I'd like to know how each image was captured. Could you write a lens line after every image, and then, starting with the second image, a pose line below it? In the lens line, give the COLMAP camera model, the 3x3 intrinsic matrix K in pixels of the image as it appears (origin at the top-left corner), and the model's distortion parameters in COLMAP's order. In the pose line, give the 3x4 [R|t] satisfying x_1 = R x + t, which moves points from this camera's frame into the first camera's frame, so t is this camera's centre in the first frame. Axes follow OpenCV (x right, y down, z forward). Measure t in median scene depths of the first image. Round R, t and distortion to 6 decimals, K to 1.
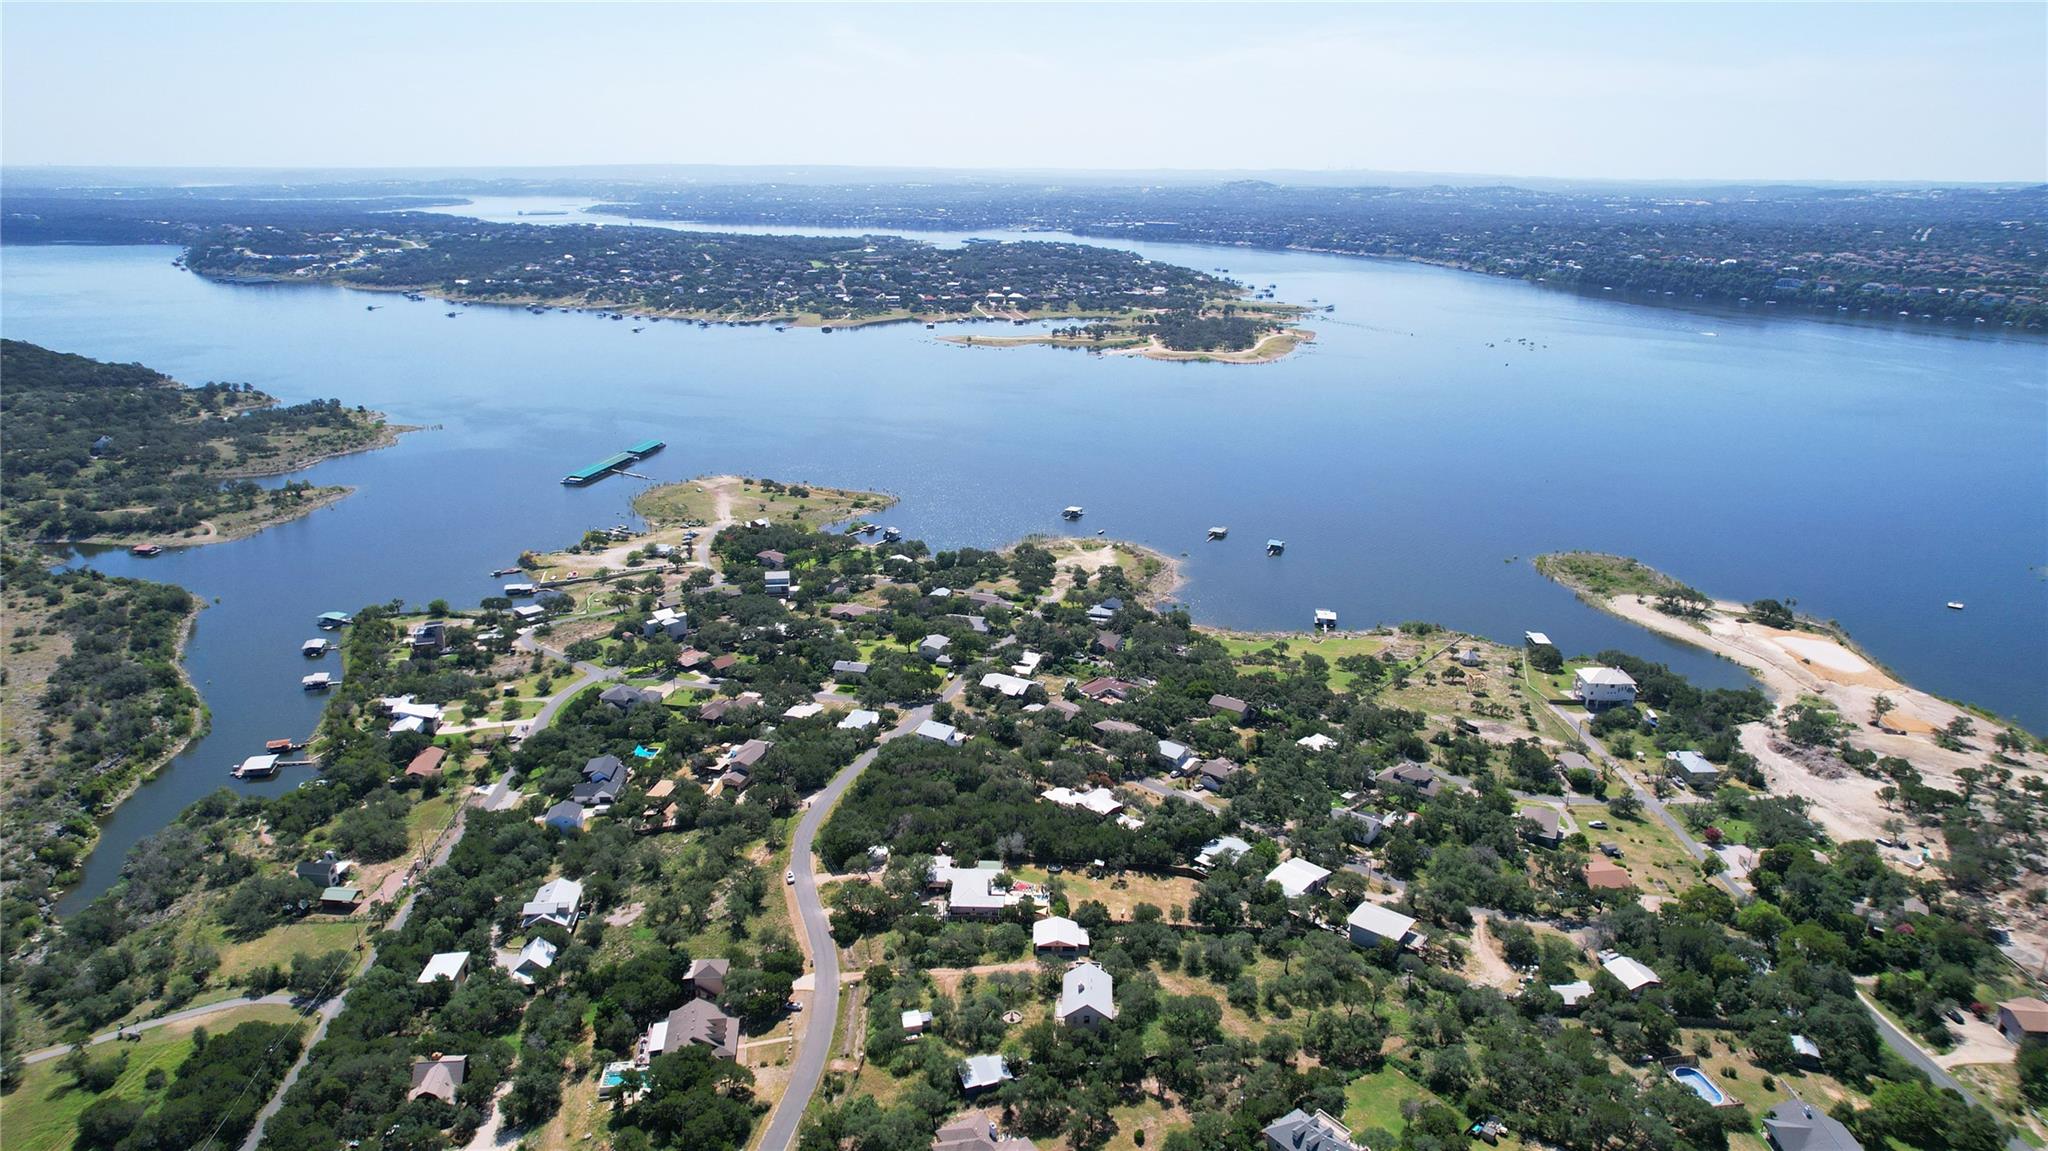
lens RADIAL K [[1310.7, 0, 1027.6], [0, 1310.7, 572.3], [0, 0, 1]] dist [-0.077090, 0.069832]
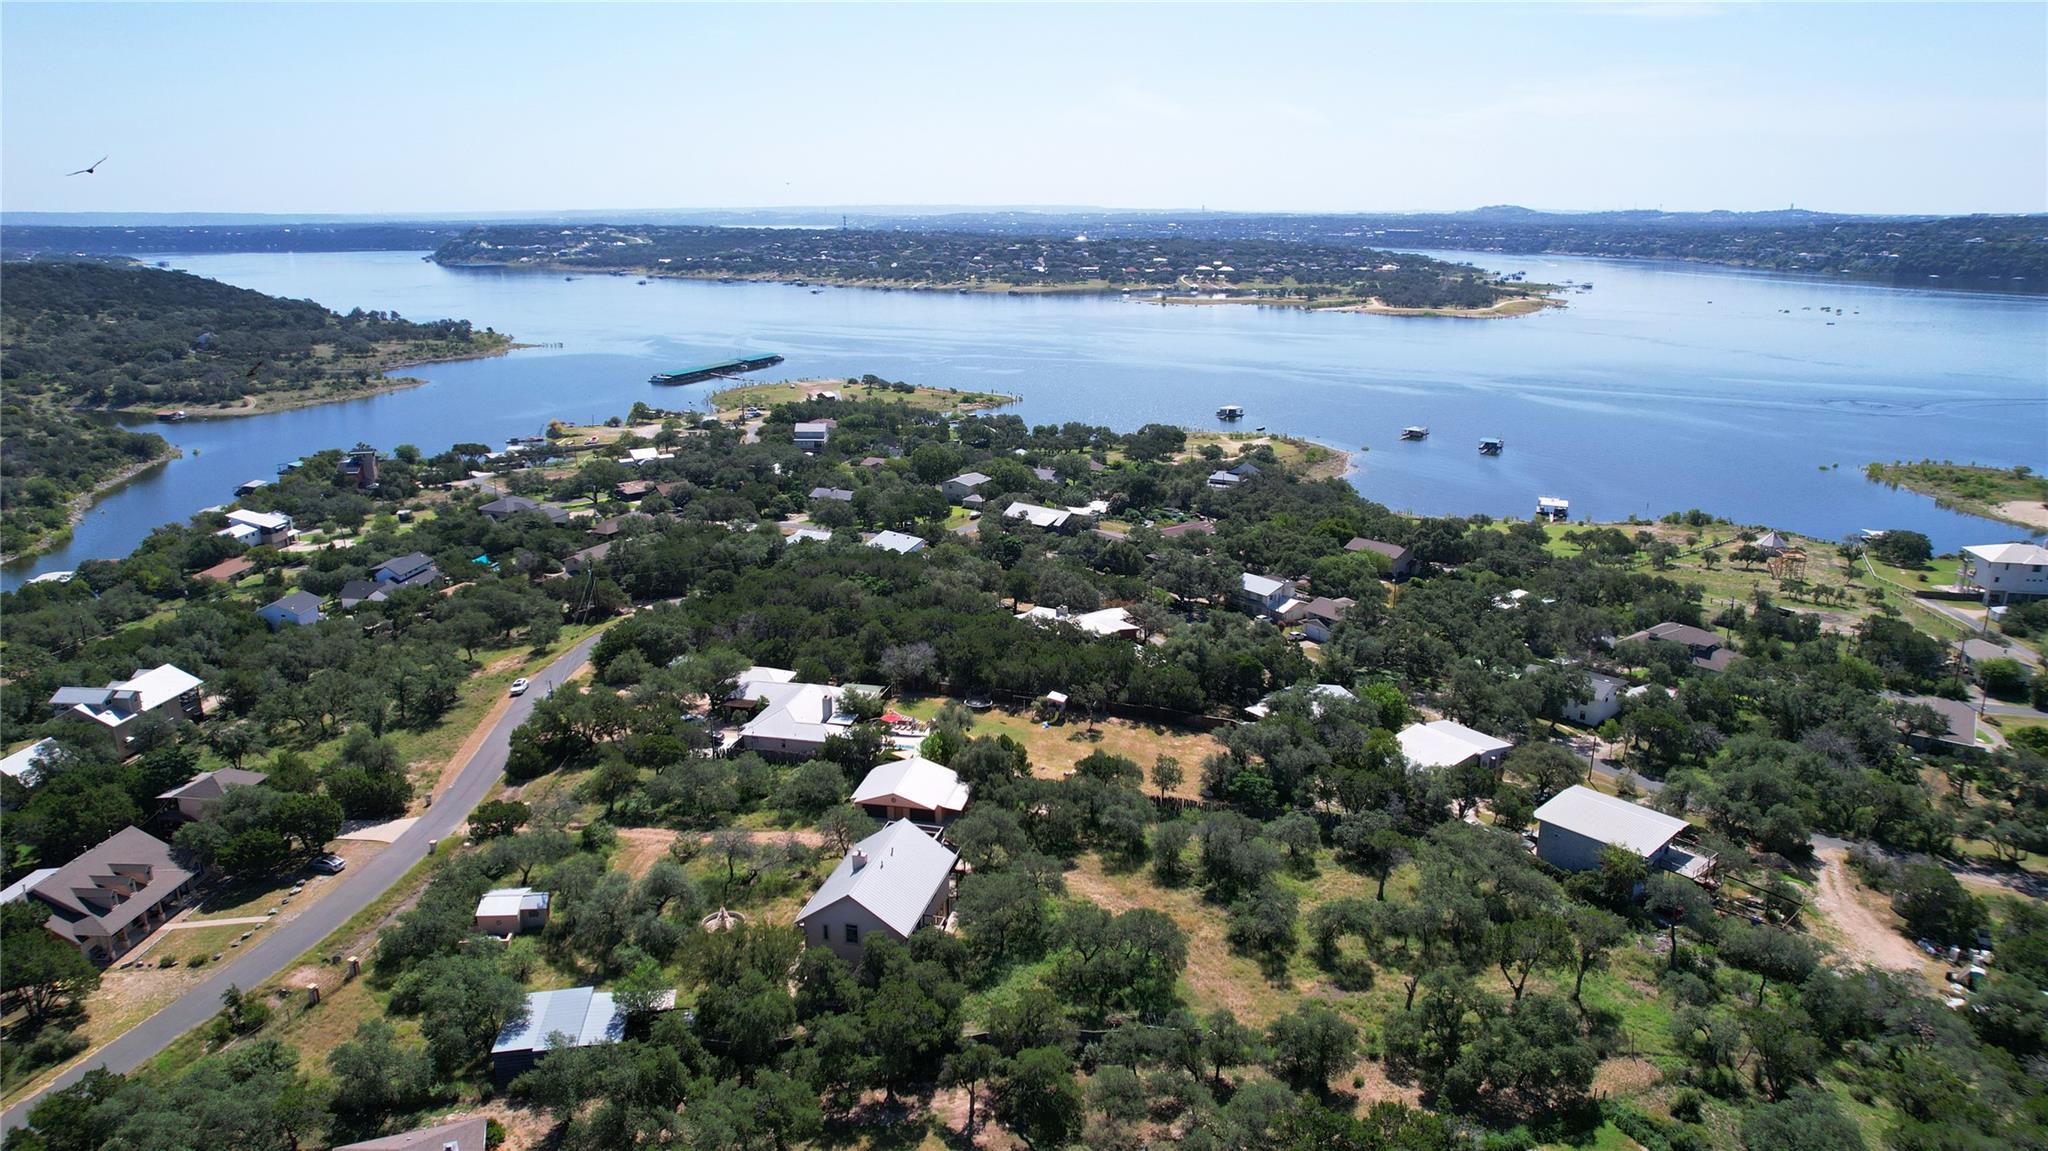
lens RADIAL K [[1310.7, 0, 1029.6], [0, 1310.7, 561.1], [0, 0, 1]] dist [-0.077090, 0.069832]
pose [[0.983306, 0.039094, -0.177708, 0.100372], [-0.046997, 0.998075, -0.040479, 0.139150], [0.175784, 0.048155, 0.983250, 0.345326]]
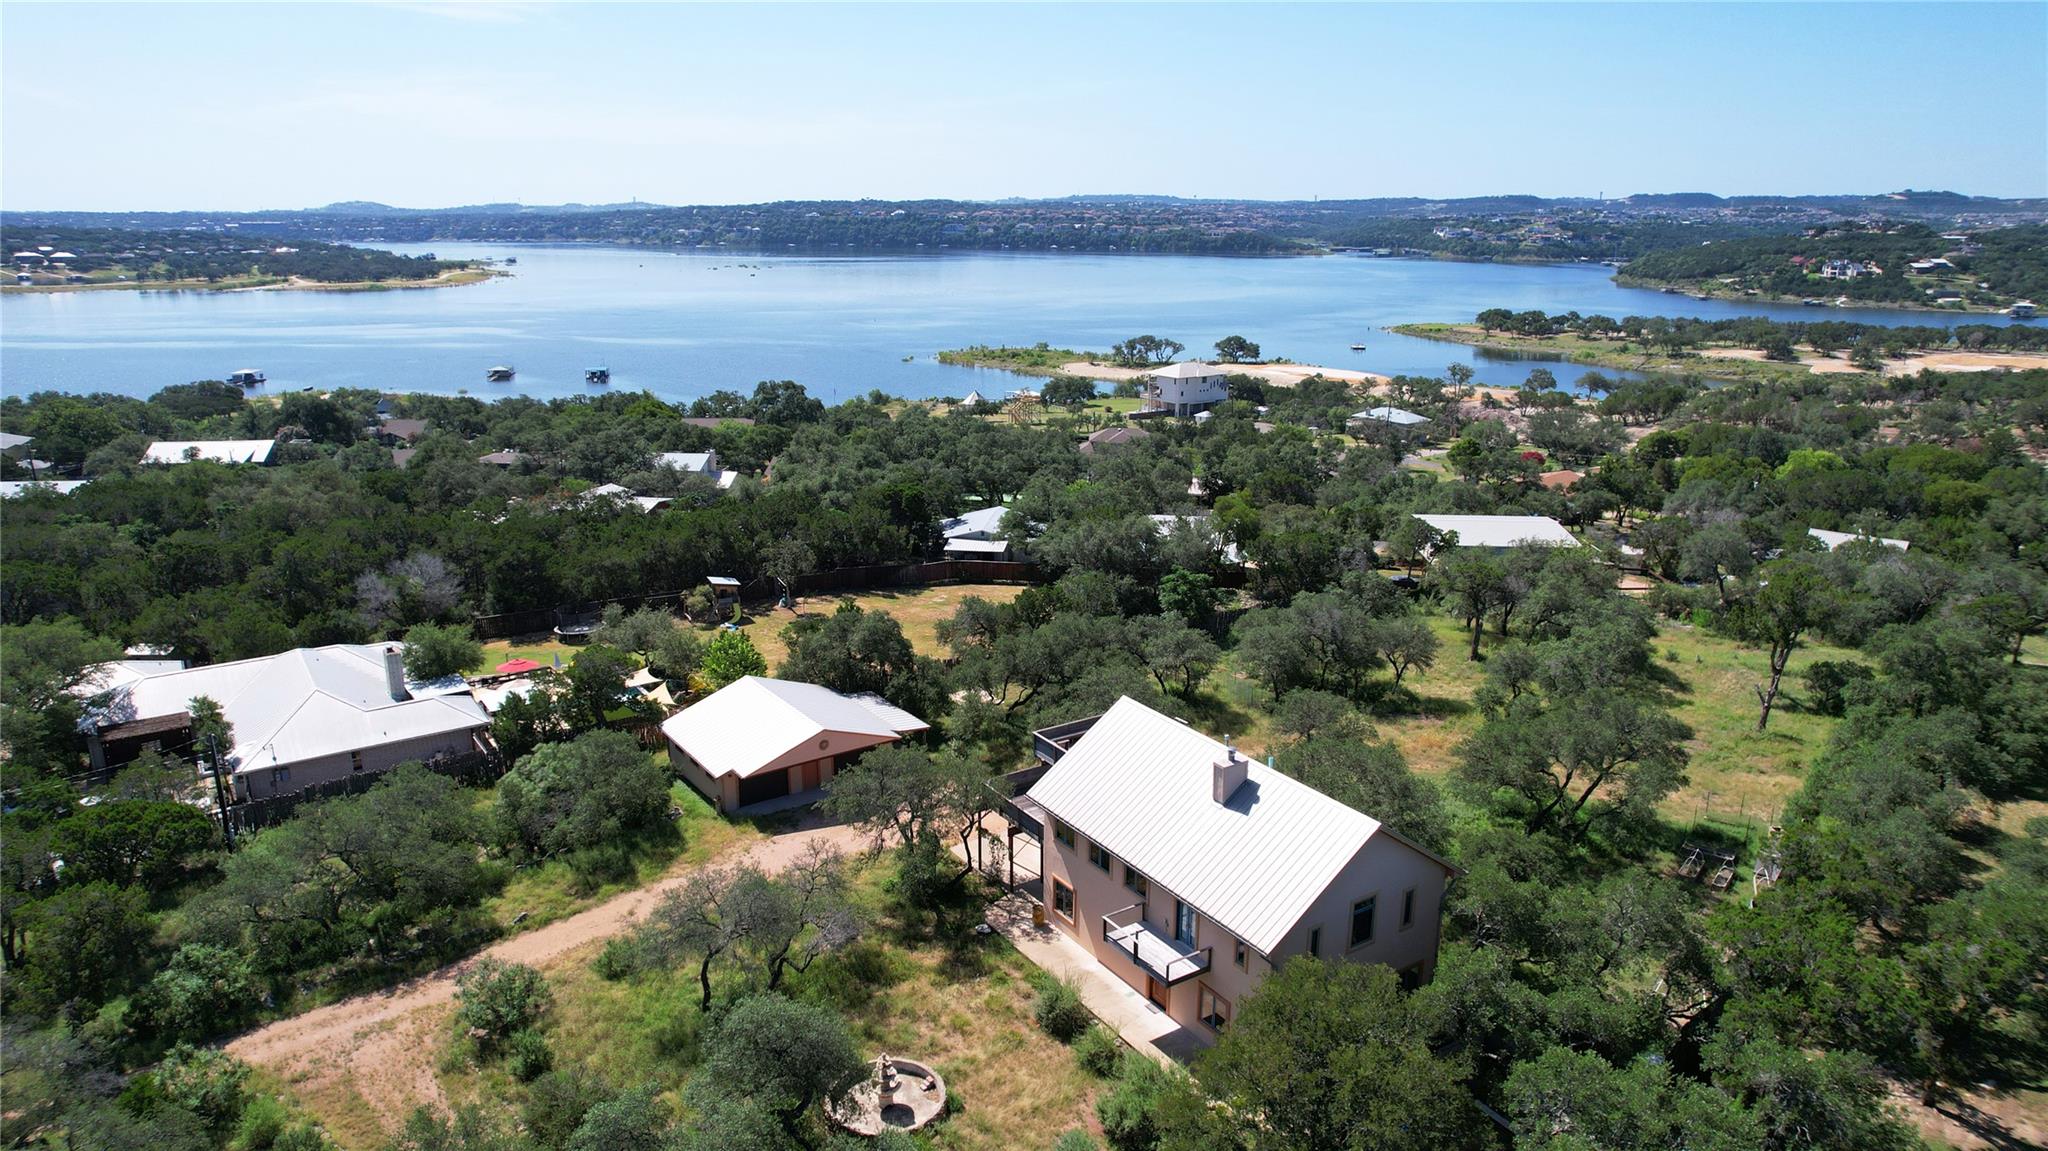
lens RADIAL K [[1310.7, 0, 1026.4], [0, 1310.7, 570.5], [0, 0, 1]] dist [-0.077090, 0.069832]
pose [[0.805786, -0.162047, 0.569605, -0.048449], [0.183095, 0.982879, 0.020605, 0.166721], [-0.563192, 0.087689, 0.821660, 0.512744]]
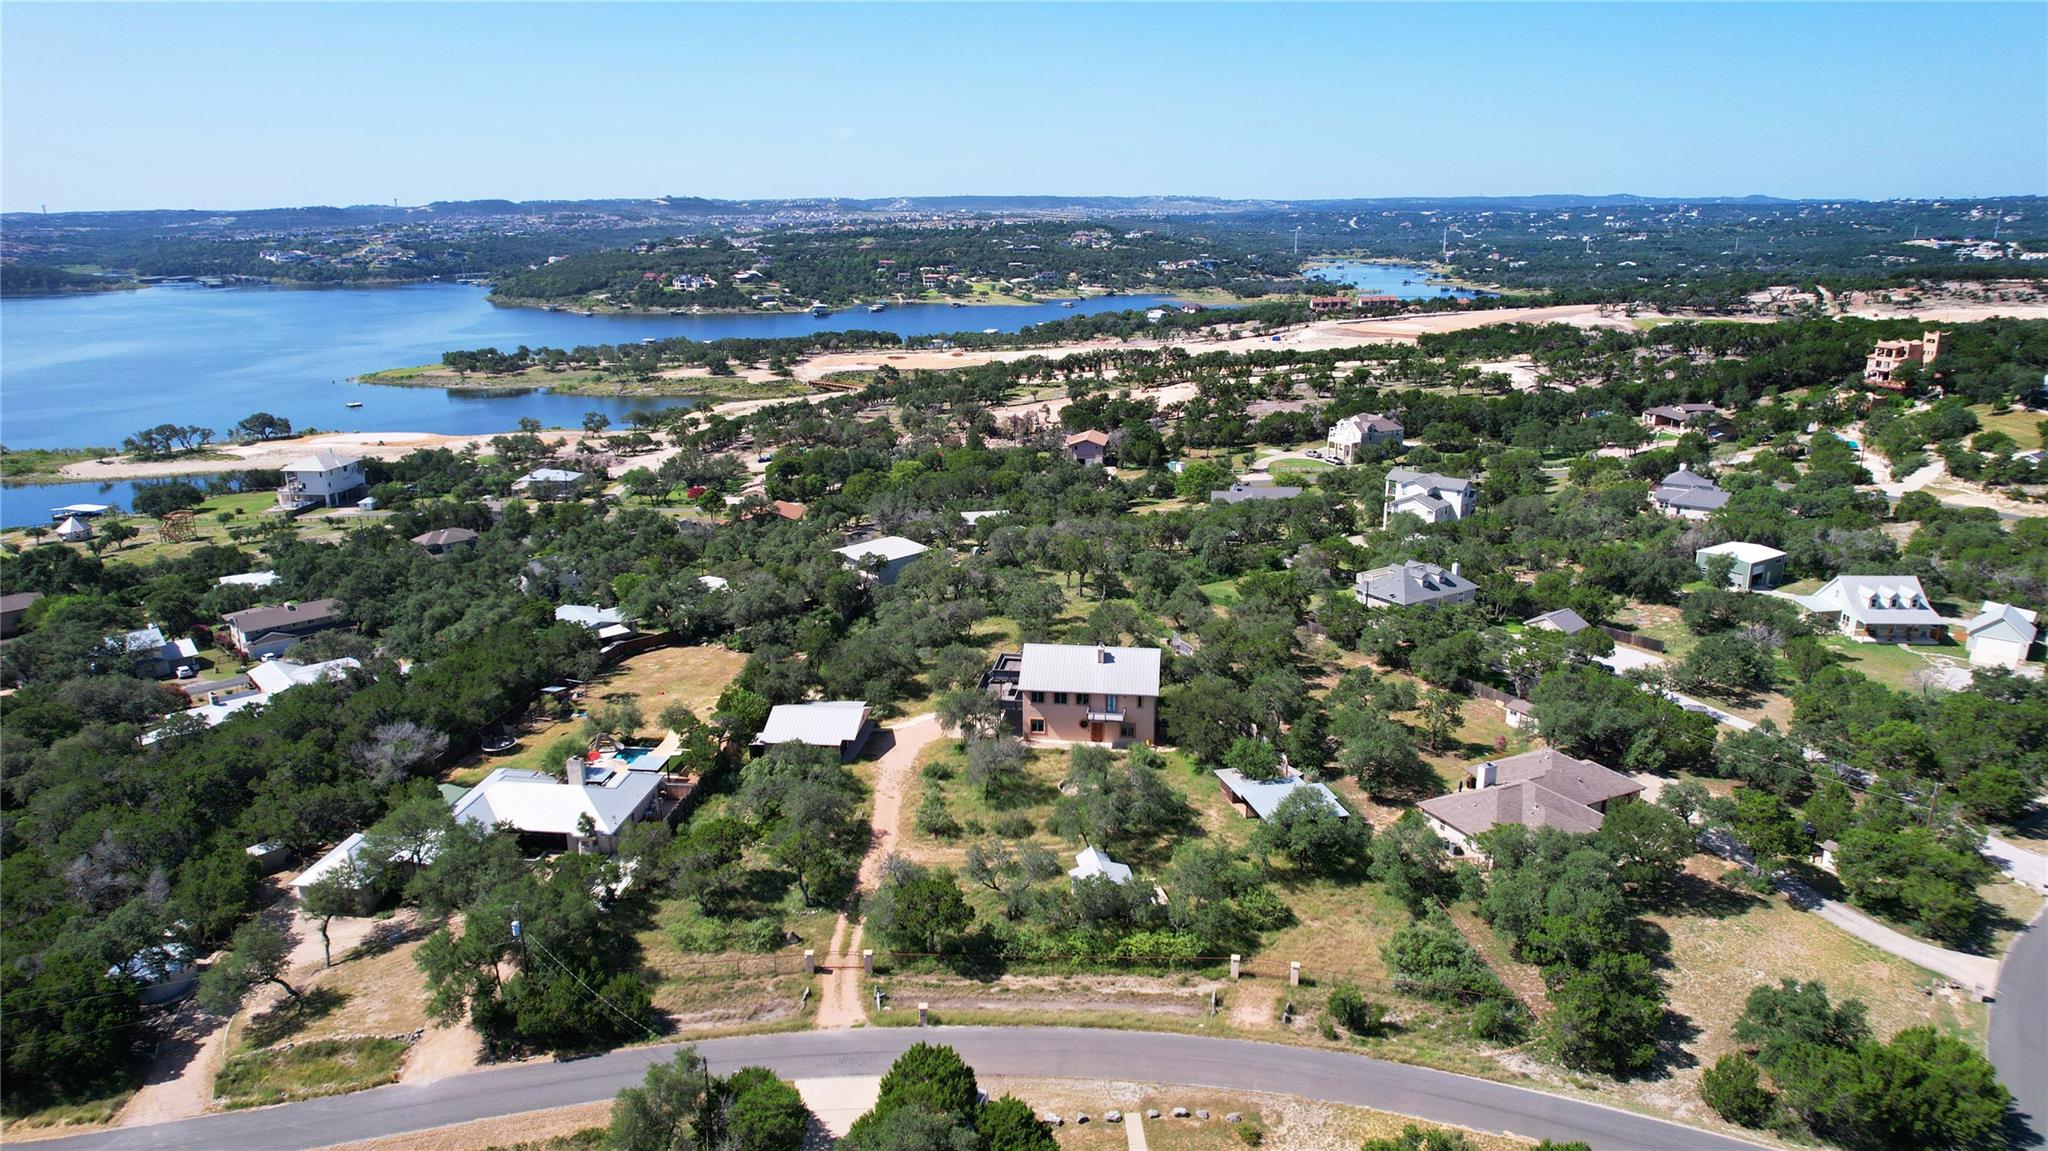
lens RADIAL K [[1310.7, 0, 1030.1], [0, 1310.7, 576.9], [0, 0, 1]] dist [-0.077090, 0.069832]
pose [[0.079424, -0.278158, 0.957246, -0.264227], [0.310380, 0.919445, 0.241421, 0.093762], [-0.947289, 0.277936, 0.159360, 0.556191]]
